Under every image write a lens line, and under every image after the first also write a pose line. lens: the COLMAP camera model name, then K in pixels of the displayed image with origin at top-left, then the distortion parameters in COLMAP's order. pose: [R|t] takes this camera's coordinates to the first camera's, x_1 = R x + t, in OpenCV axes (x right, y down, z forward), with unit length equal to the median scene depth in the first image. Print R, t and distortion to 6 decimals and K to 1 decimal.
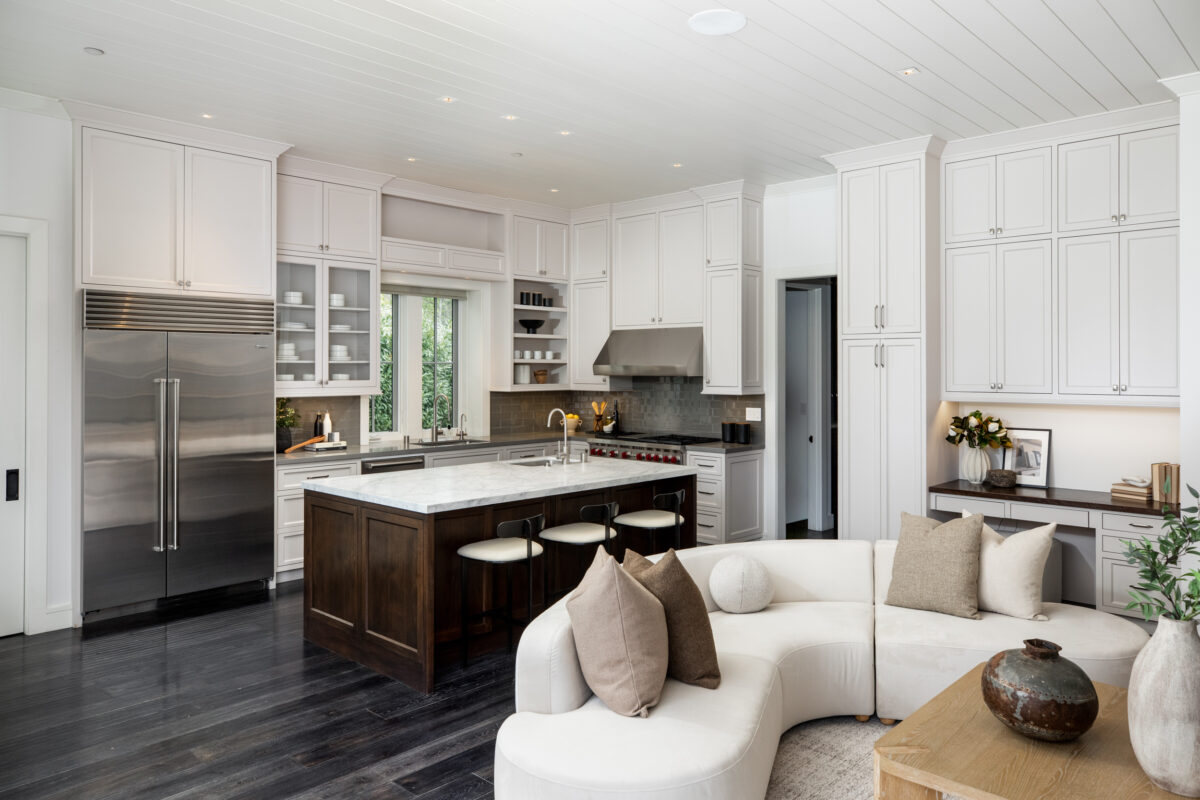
lens RADIAL K [[778.4, 0, 642.3], [0, 778.4, 363.7], [0, 0, 1]] dist [0.000137, 0.003873]
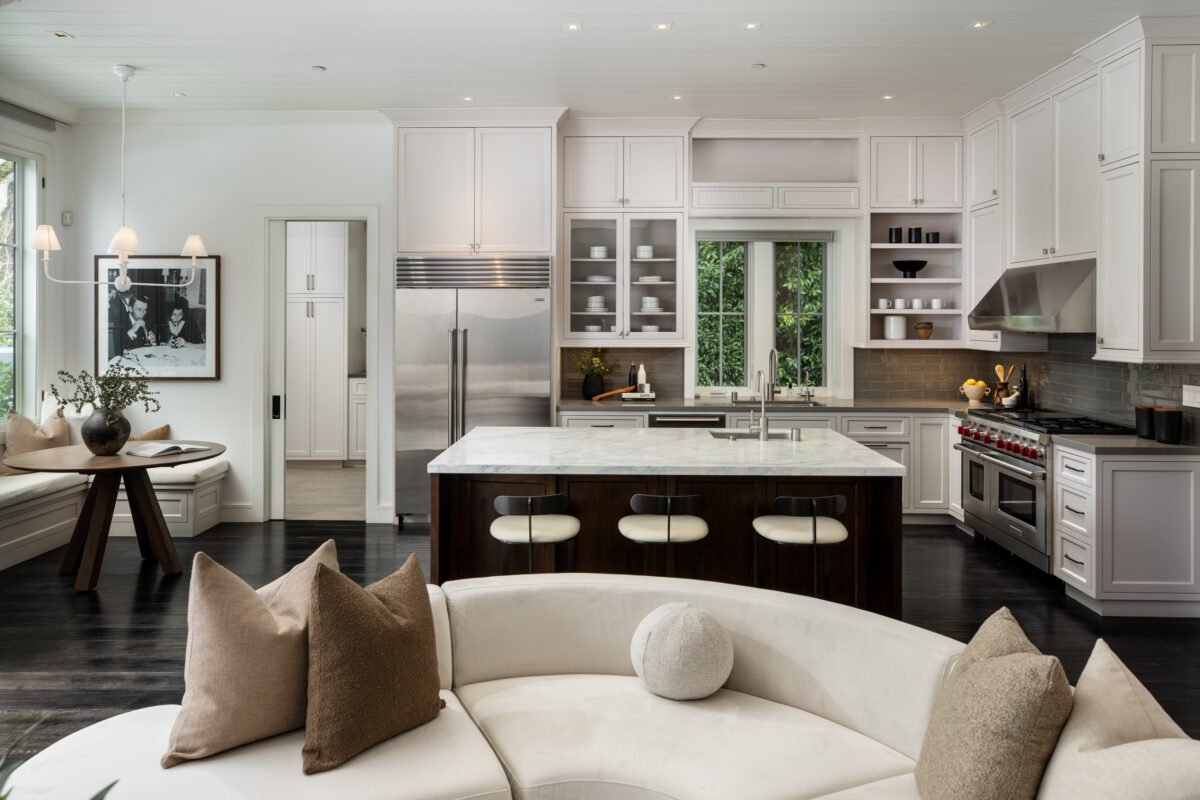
lens RADIAL K [[778.4, 0, 610.1], [0, 778.4, 321.5], [0, 0, 1]] dist [0.000137, 0.003873]
pose [[0.685350, 0.002861, -0.728208, 0.293492], [0.002941, 0.999973, 0.006697, 0.000850], [0.728207, -0.006732, 0.685324, 0.264155]]
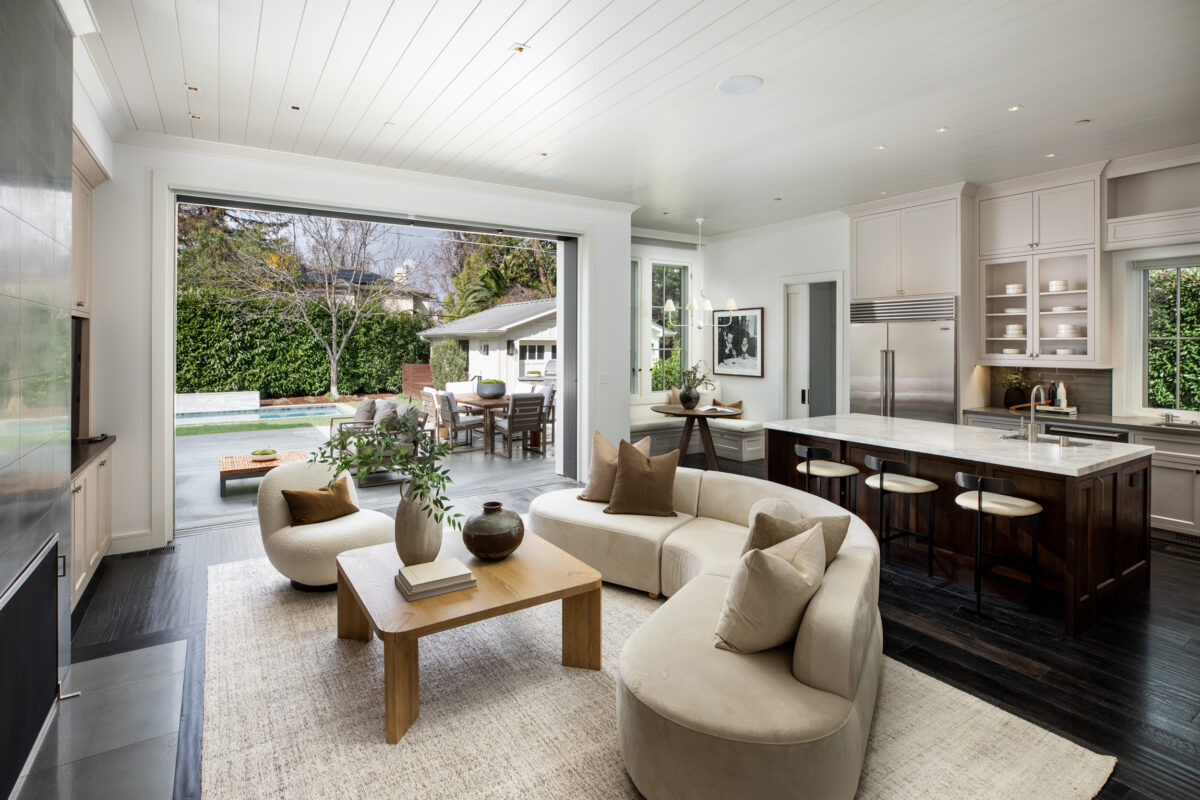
lens RADIAL K [[601.4, 0, 581.7], [0, 601.4, 342.1], [0, 0, 1]] dist [-0.036892, 0.000037]
pose [[-0.260637, -0.000461, -0.965437, 0.609311], [0.005235, 0.999985, -0.001890, 0.000605], [0.965423, -0.005546, -0.260631, 0.509596]]
